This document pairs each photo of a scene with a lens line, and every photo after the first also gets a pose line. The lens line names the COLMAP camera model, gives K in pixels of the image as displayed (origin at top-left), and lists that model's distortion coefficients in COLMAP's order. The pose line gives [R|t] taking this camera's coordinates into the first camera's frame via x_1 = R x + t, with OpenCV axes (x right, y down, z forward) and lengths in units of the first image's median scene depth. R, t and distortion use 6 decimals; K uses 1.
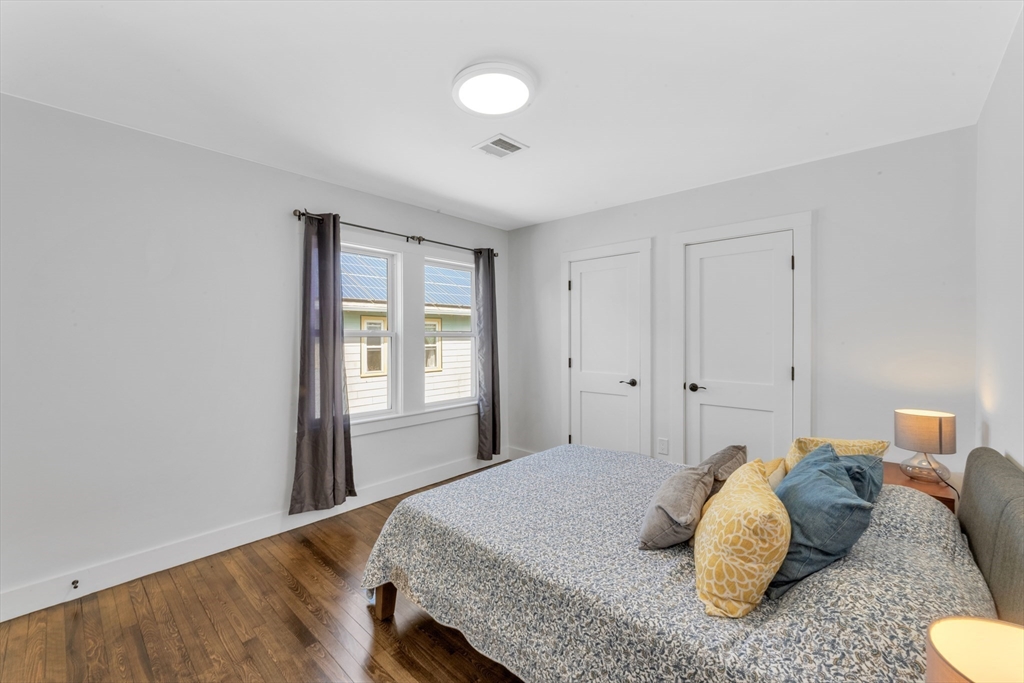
lens RADIAL K [[415.3, 0, 511.9], [0, 415.3, 338.6], [0, 0, 1]] dist [0.000340, -0.000162]
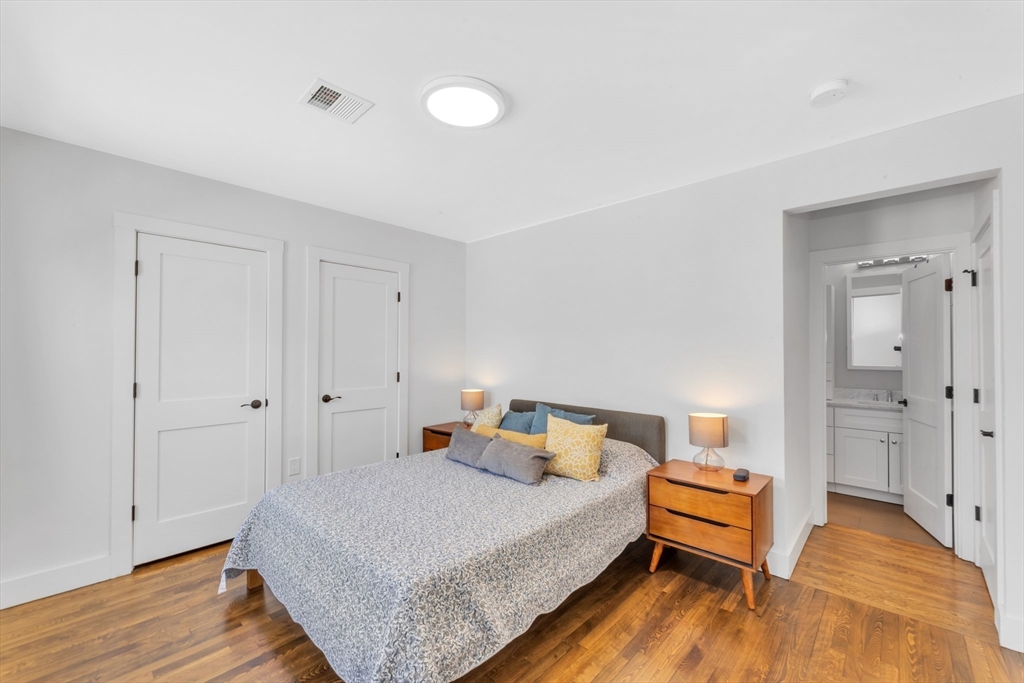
lens RADIAL K [[415.3, 0, 518.4], [0, 415.3, 346.0], [0, 0, 1]] dist [0.000340, -0.000162]
pose [[-0.009536, 0.009794, 0.999907, -0.407346], [0.001244, 0.999951, -0.009783, -0.002263], [-0.999954, 0.001151, -0.009548, 0.348567]]
